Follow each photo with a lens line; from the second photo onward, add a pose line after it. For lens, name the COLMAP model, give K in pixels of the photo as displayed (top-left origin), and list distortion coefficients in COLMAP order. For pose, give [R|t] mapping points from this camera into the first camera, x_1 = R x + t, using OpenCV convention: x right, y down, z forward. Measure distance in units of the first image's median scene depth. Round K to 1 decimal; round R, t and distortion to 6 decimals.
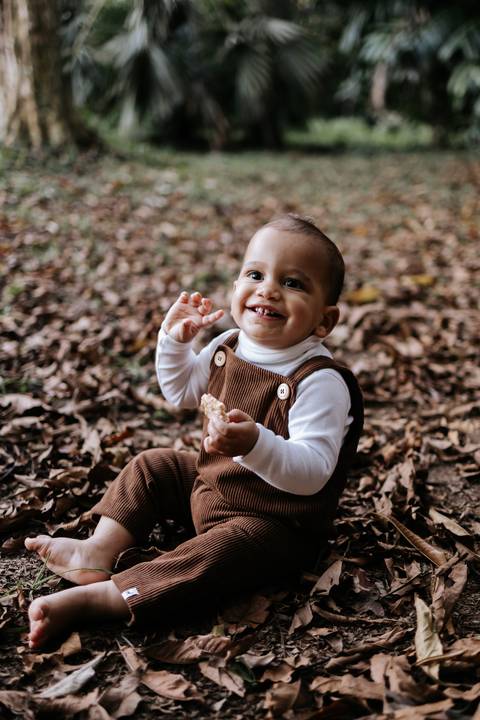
lens RADIAL K [[988.9, 0, 191.8], [0, 988.9, 395.5], [0, 0, 1]] dist [-0.009194, -0.007892]
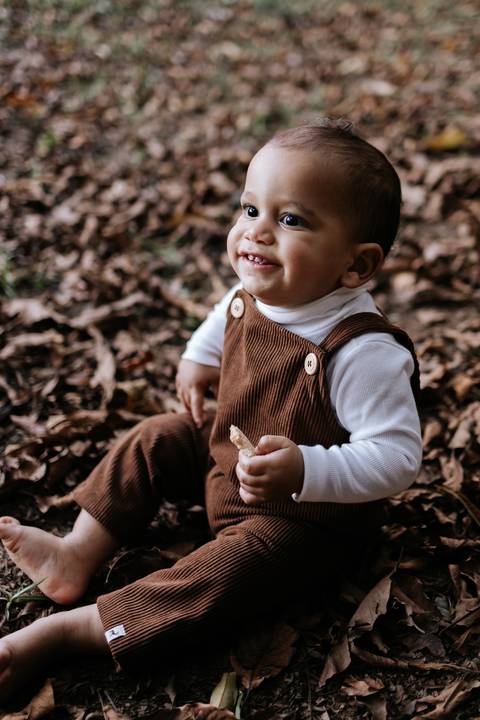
lens RADIAL K [[941.9, 0, 240.0], [0, 941.9, 360.0], [0, 0, 1]] dist [0.021826, -0.013406]
pose [[0.997722, -0.022367, -0.063637, 0.055534], [0.034127, 0.981153, 0.190196, -0.094821], [0.058184, -0.191935, 0.979681, 0.198904]]
